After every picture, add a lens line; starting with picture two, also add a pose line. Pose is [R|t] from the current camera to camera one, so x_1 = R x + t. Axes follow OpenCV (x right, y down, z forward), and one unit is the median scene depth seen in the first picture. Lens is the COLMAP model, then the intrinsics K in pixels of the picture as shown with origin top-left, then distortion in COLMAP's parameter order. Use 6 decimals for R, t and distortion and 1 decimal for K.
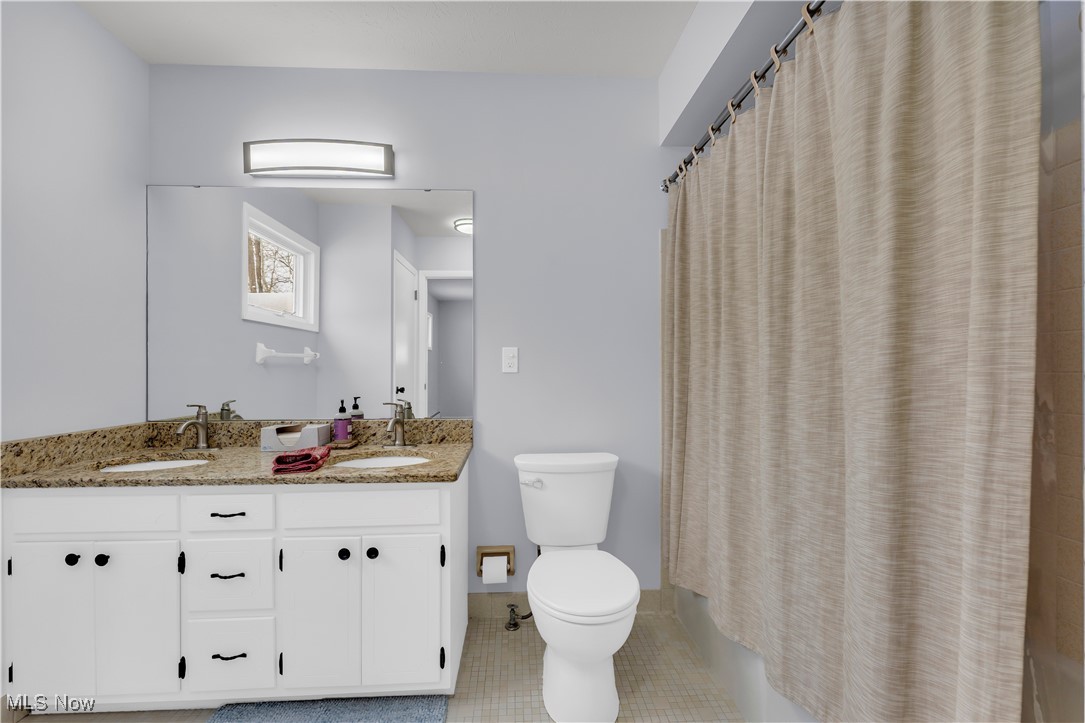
lens RADIAL K [[439.2, 0, 533.8], [0, 439.2, 368.8], [0, 0, 1]] dist [-0.000507, -0.000188]
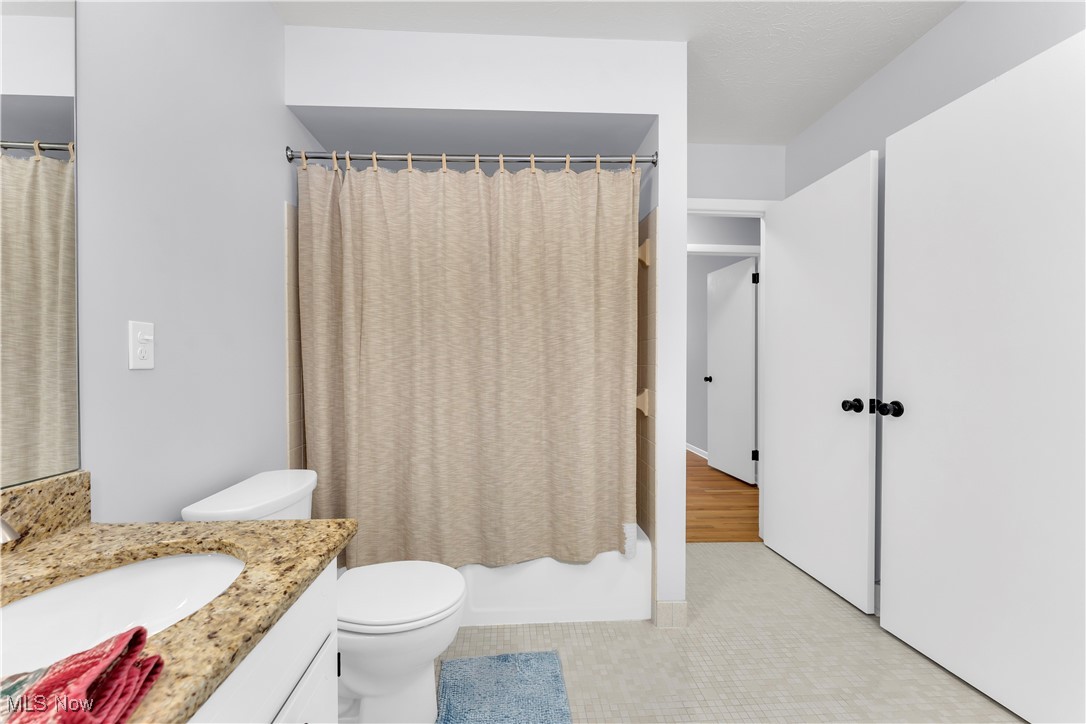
lens RADIAL K [[439.3, 0, 538.3], [0, 439.3, 368.1], [0, 0, 1]] dist [0.000003, -0.000428]
pose [[-0.018699, -0.005650, 0.999809, -0.613163], [-0.001440, 0.999983, 0.005624, 0.004369], [-0.999824, -0.001335, -0.018706, 0.538163]]
